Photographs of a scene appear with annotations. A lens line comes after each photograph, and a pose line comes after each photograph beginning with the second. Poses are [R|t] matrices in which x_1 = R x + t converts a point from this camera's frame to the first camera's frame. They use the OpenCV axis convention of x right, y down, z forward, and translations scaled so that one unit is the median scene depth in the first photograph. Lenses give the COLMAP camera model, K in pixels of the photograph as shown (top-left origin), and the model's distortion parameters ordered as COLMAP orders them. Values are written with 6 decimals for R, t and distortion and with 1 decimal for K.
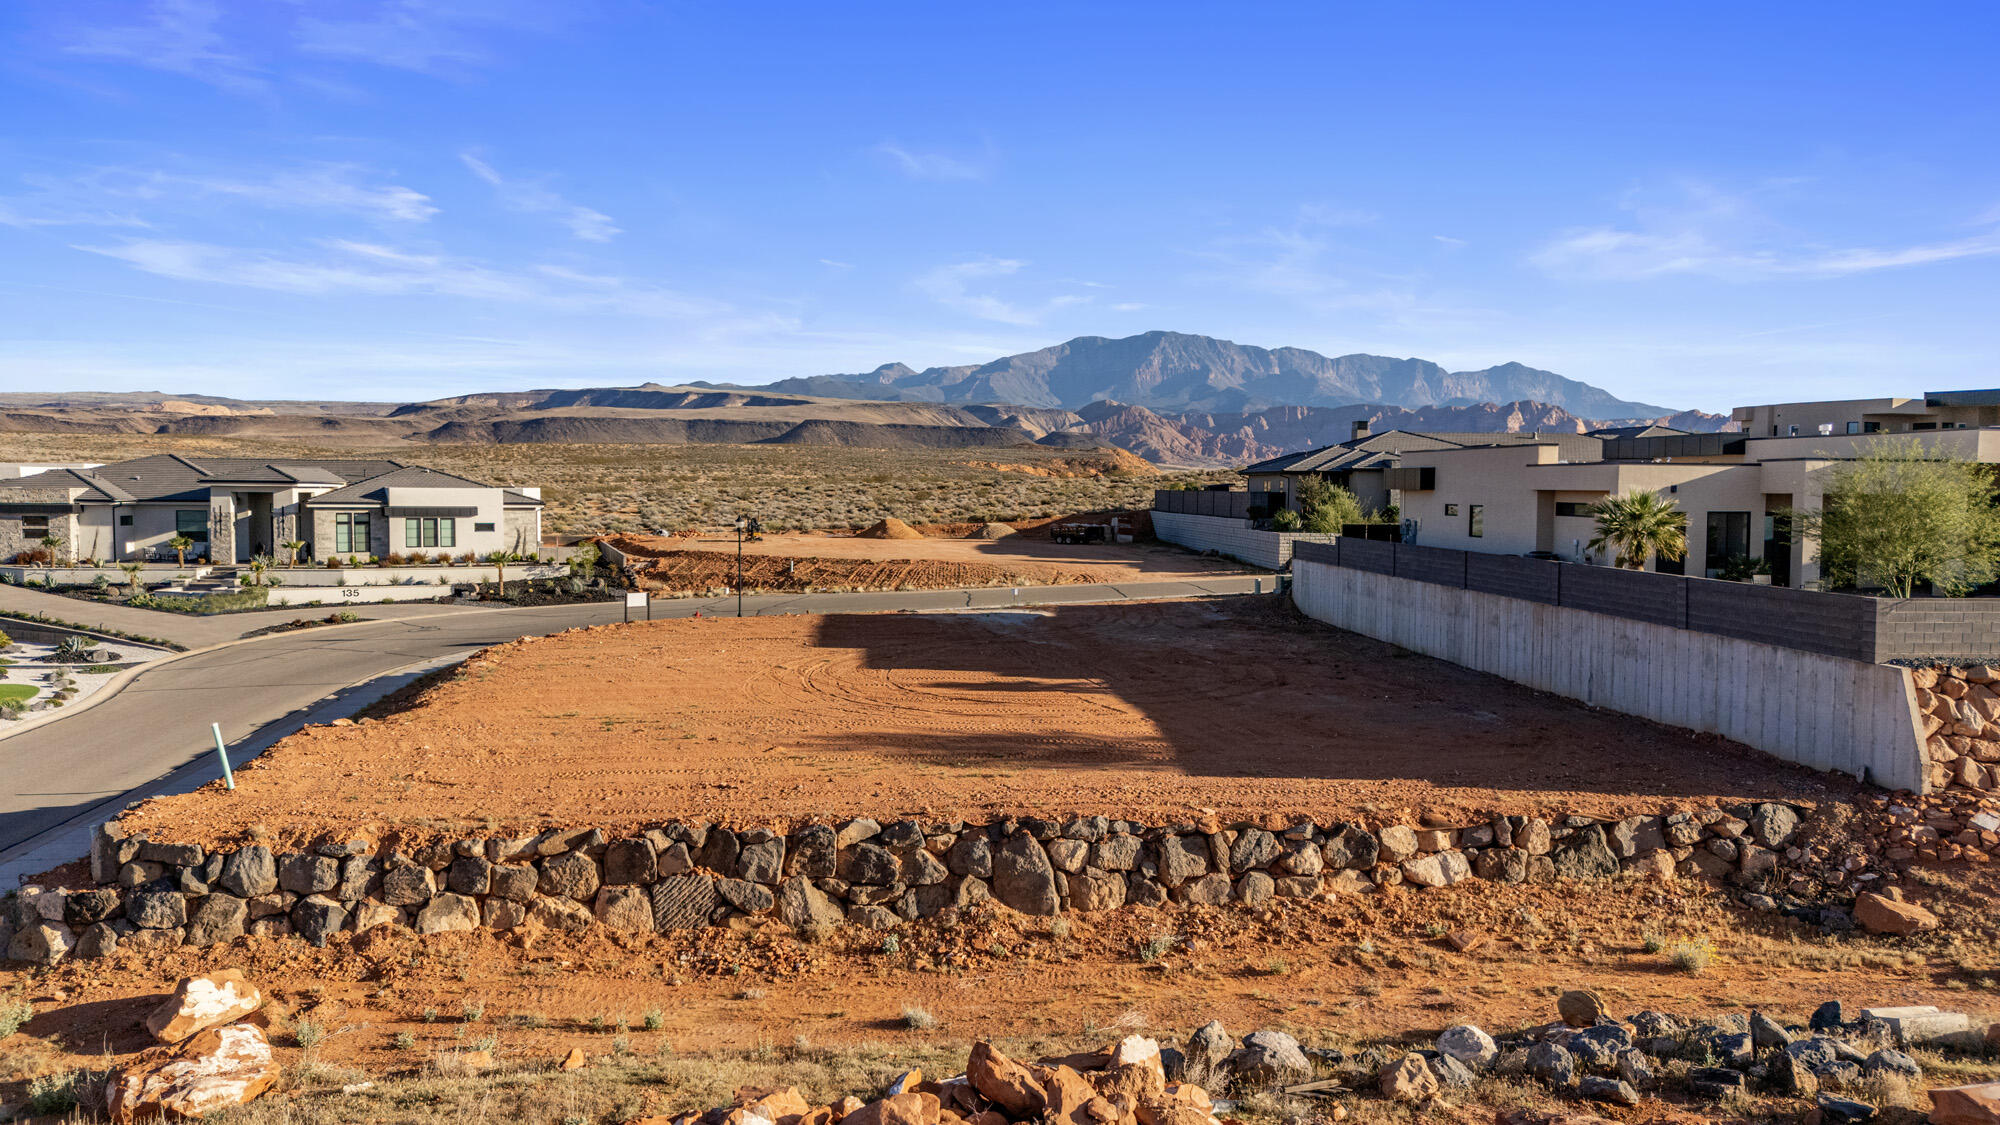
lens RADIAL K [[1467.9, 0, 1008.2], [0, 1467.9, 586.8], [0, 0, 1]] dist [0.090241, -0.109242]
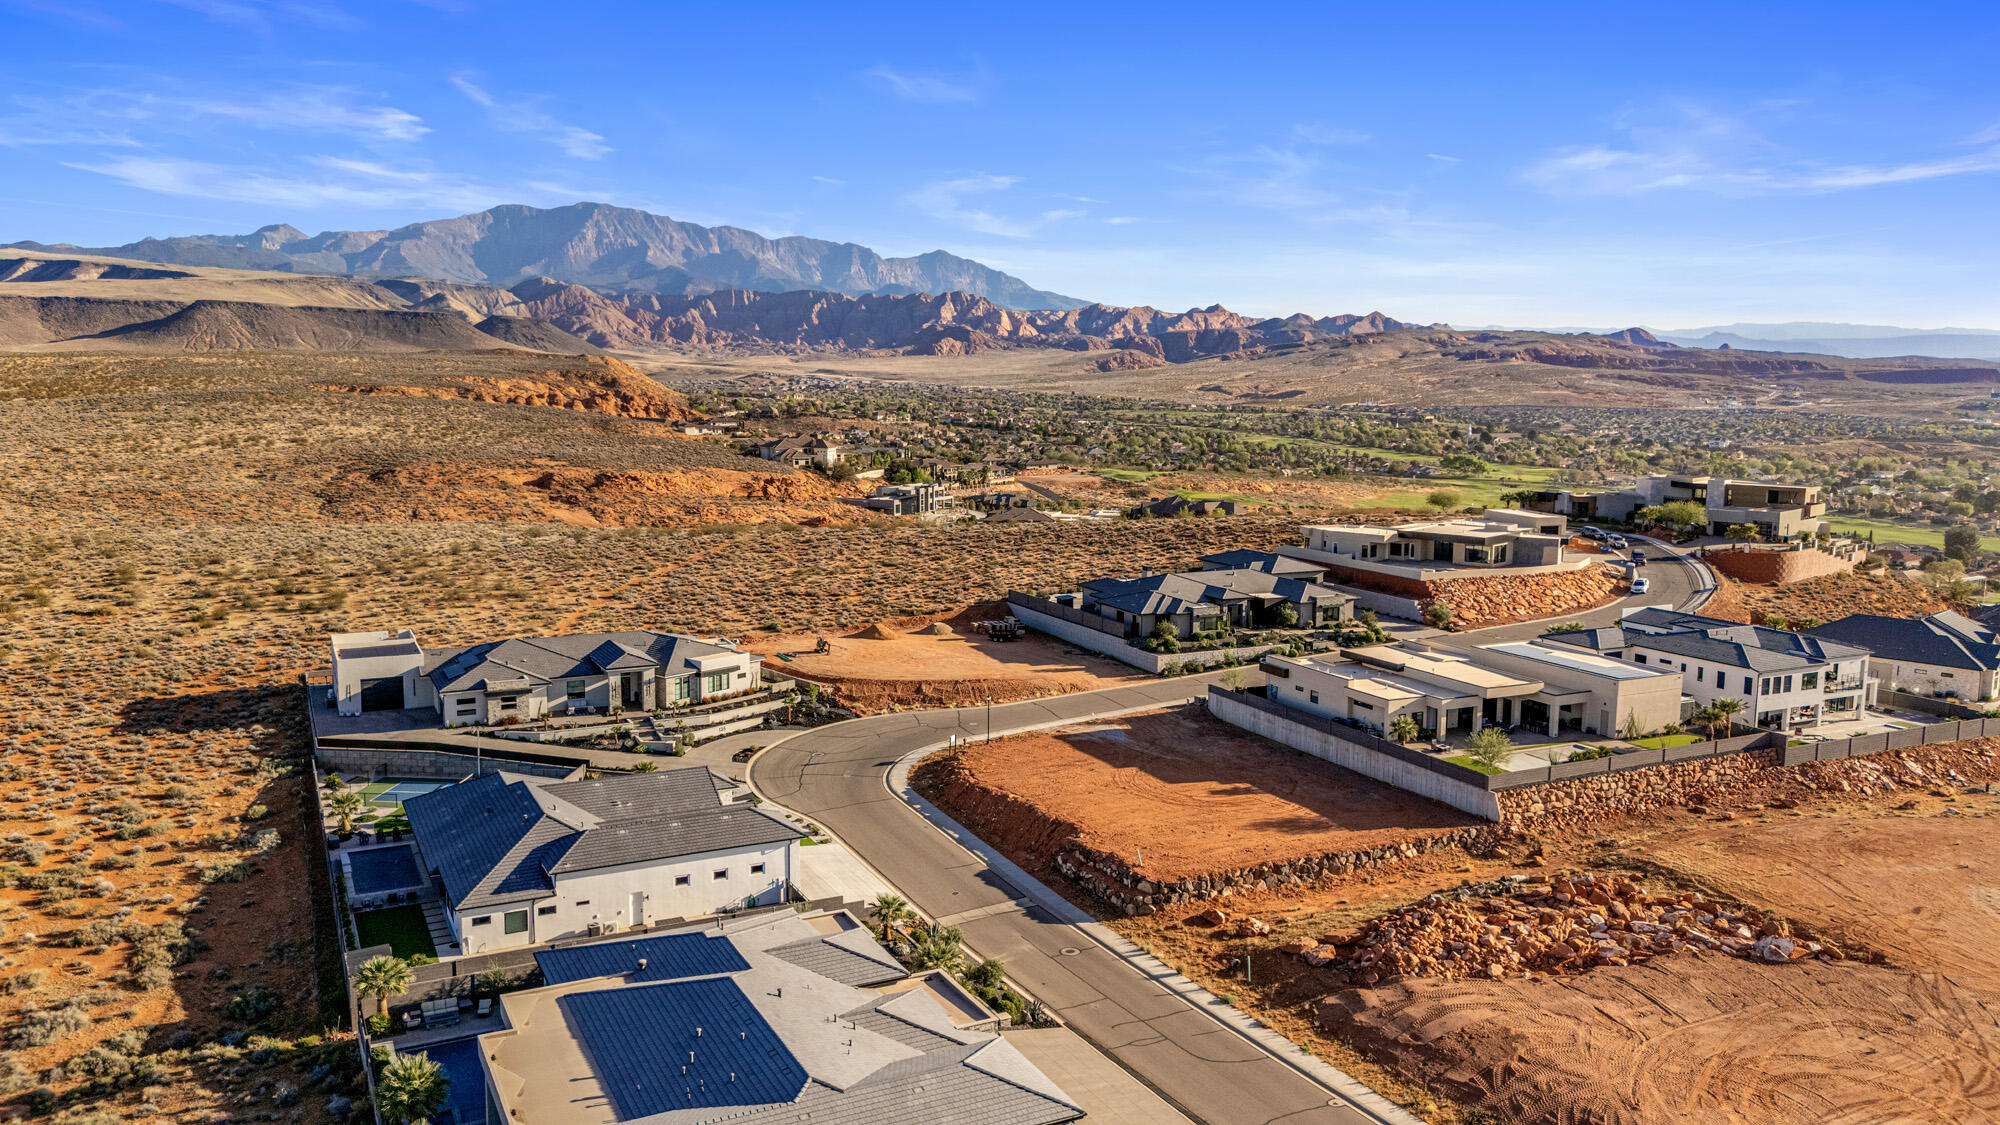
lens RADIAL K [[1467.9, 0, 1009.8], [0, 1467.9, 576.2], [0, 0, 1]] dist [0.090241, -0.109242]
pose [[0.930597, -0.051443, 0.362412, -0.724121], [0.024271, 0.996568, 0.079135, -0.306699], [-0.365239, -0.064847, 0.928653, -0.789277]]
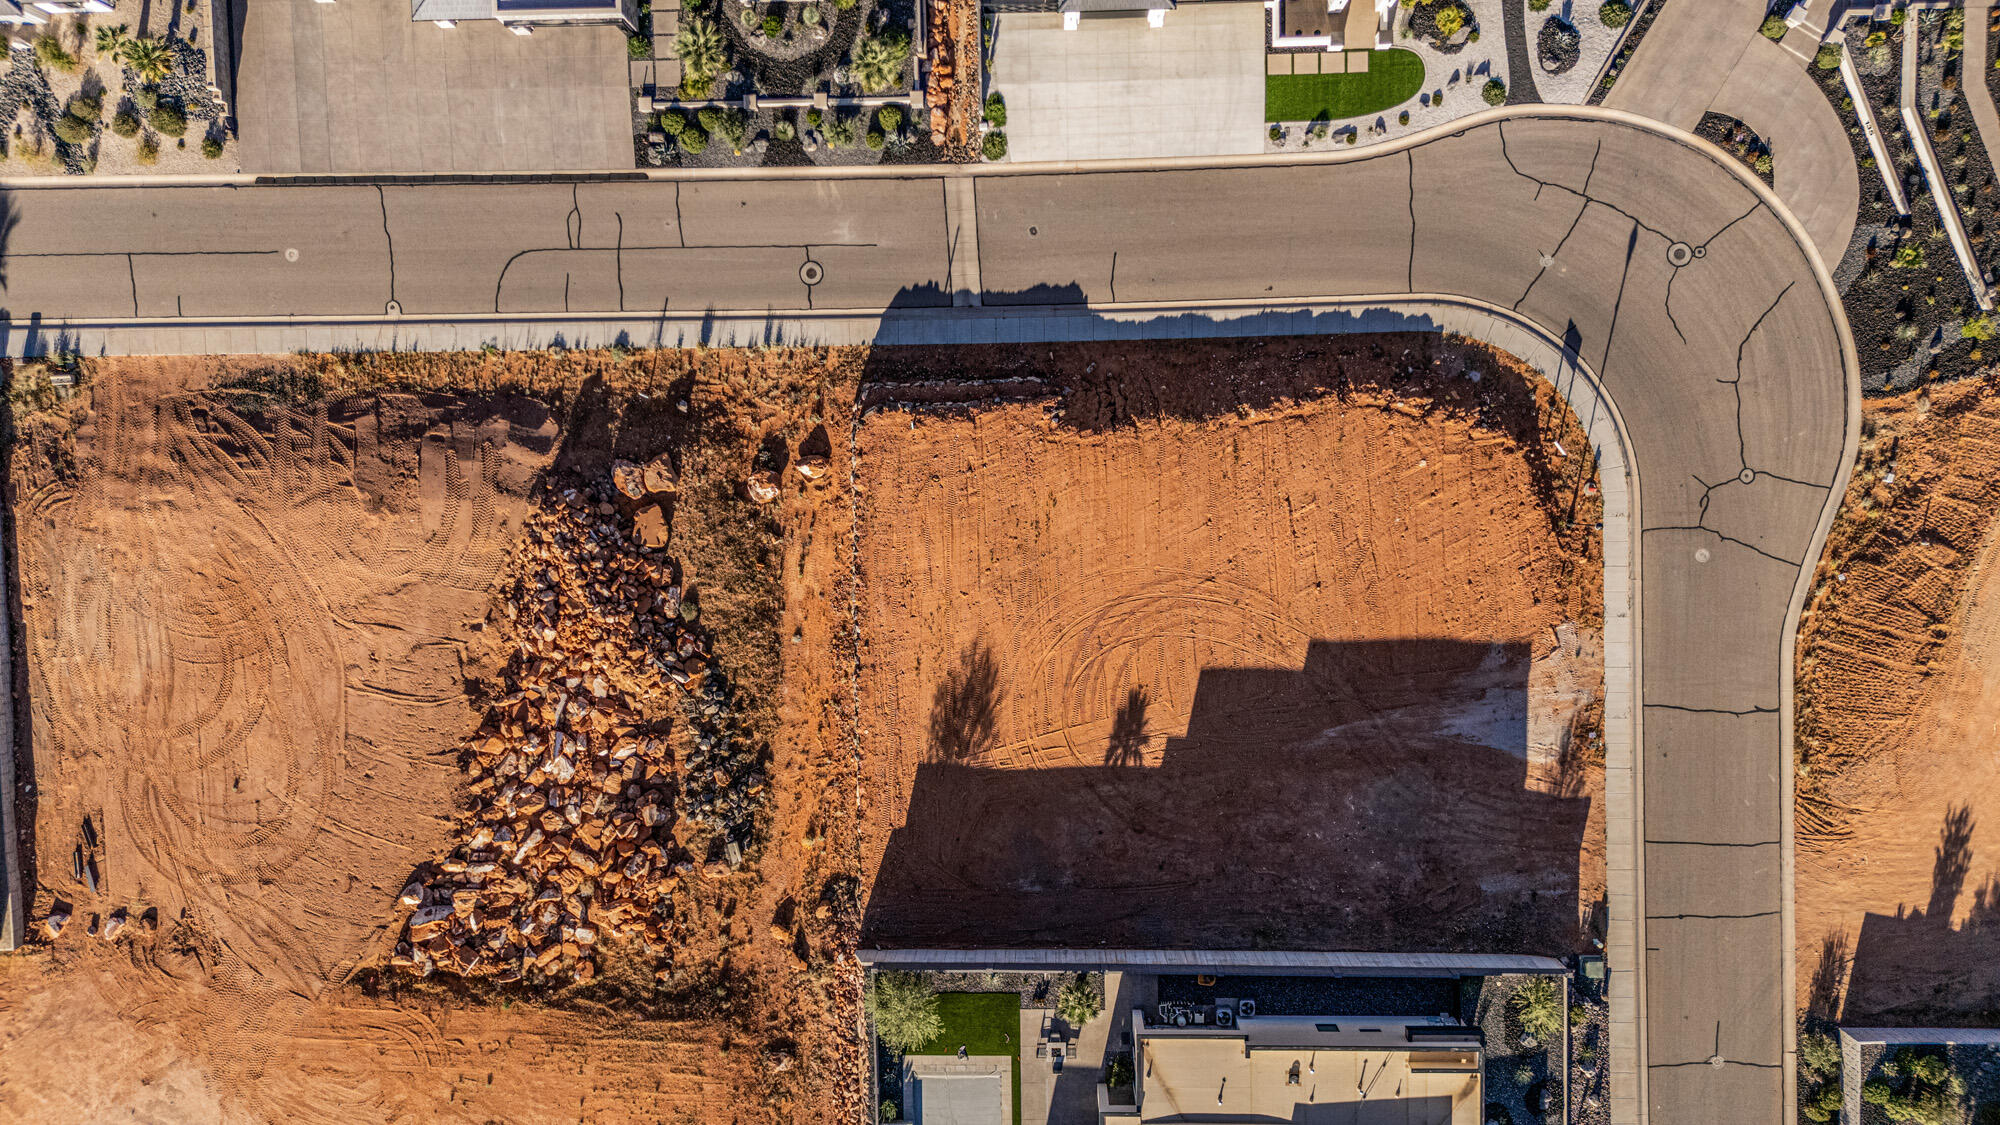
lens RADIAL K [[1467.9, 0, 1004.5], [0, 1467.9, 559.1], [0, 0, 1]] dist [0.090241, -0.109242]
pose [[-0.081579, 0.994903, 0.059277, -0.147699], [-0.035278, -0.062321, 0.997432, -0.974477], [0.996042, 0.079279, 0.040183, 0.359697]]
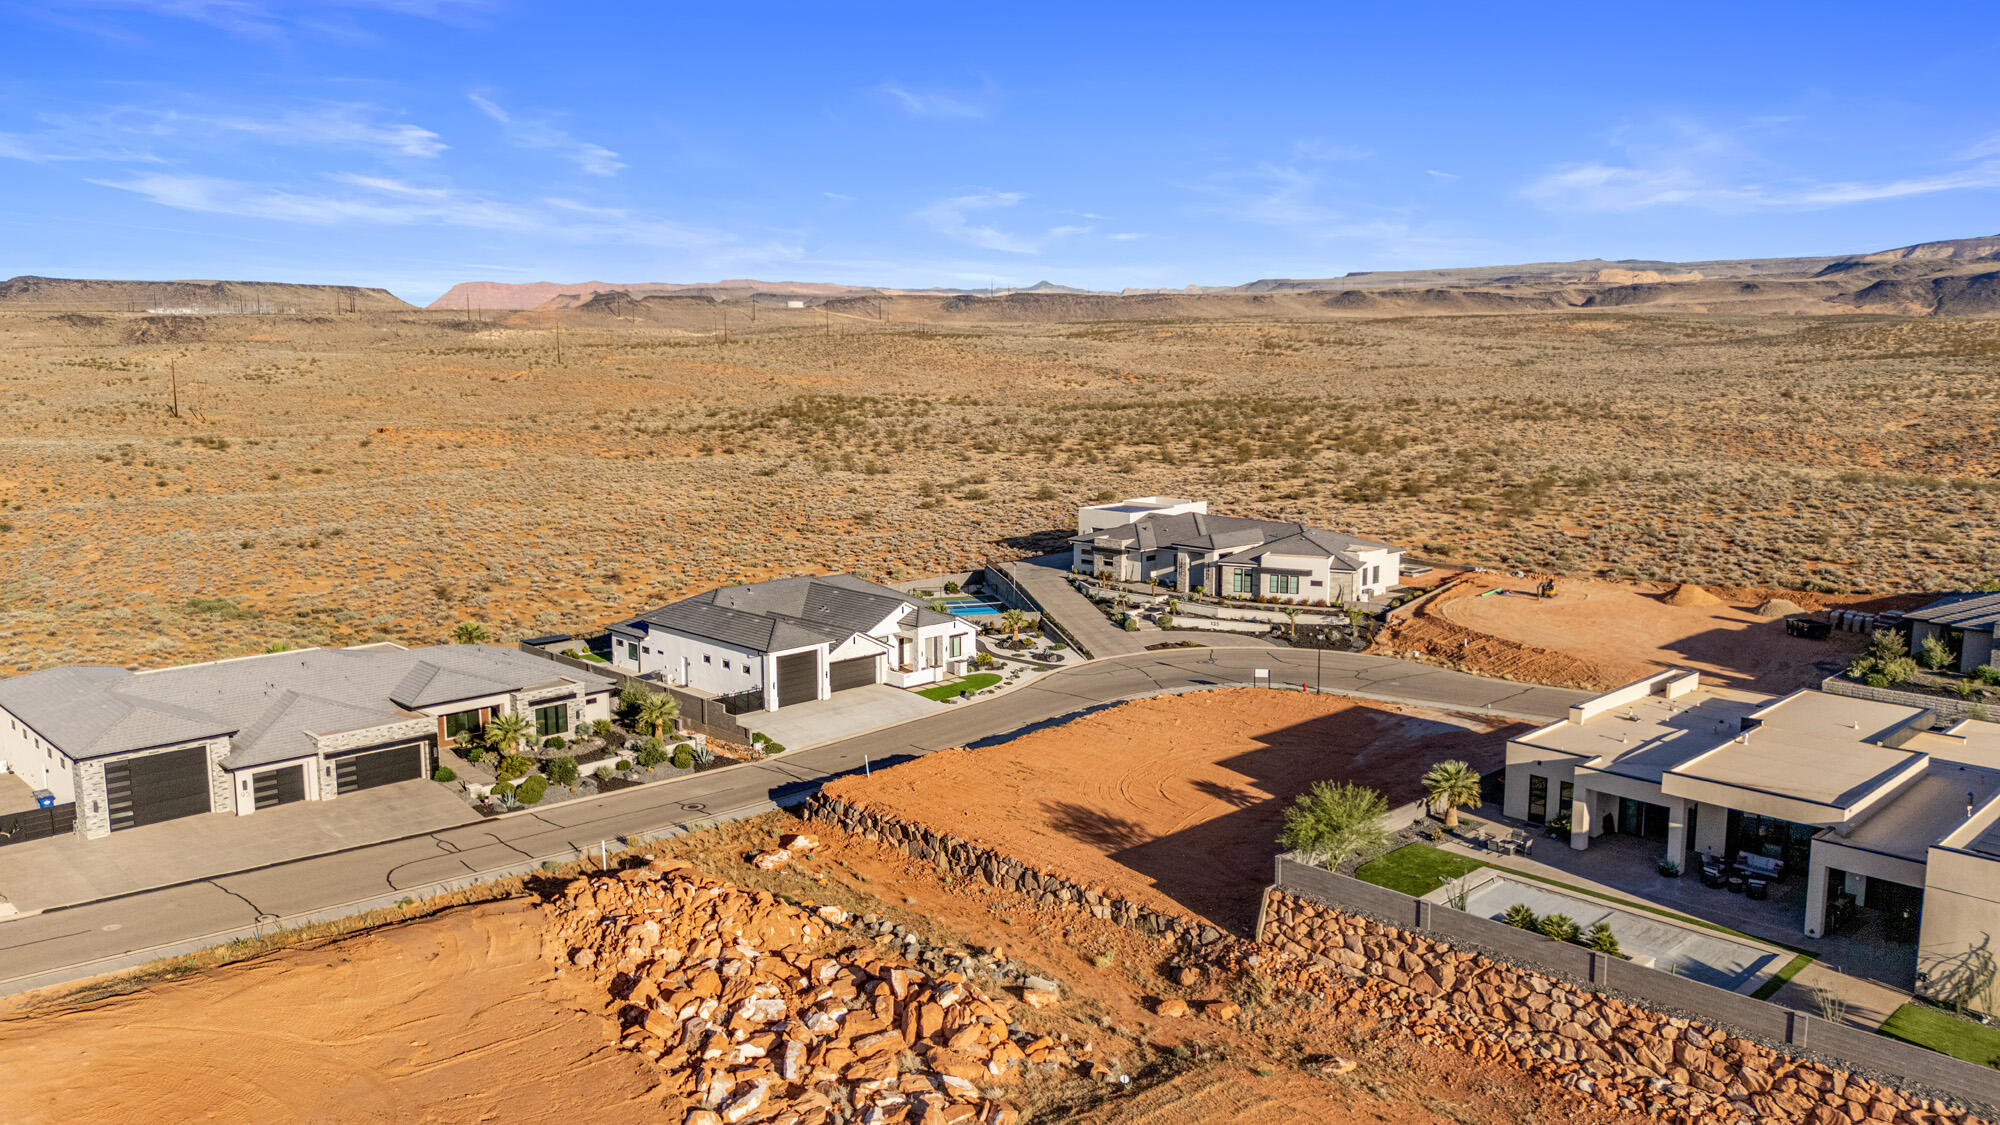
lens RADIAL K [[1467.9, 0, 999.8], [0, 1467.9, 543.9], [0, 0, 1]] dist [0.090241, -0.109242]
pose [[0.624399, 0.098770, -0.774836, 0.670790], [-0.047511, 0.994939, 0.088540, -0.214104], [0.779659, -0.018471, 0.625932, -0.242135]]
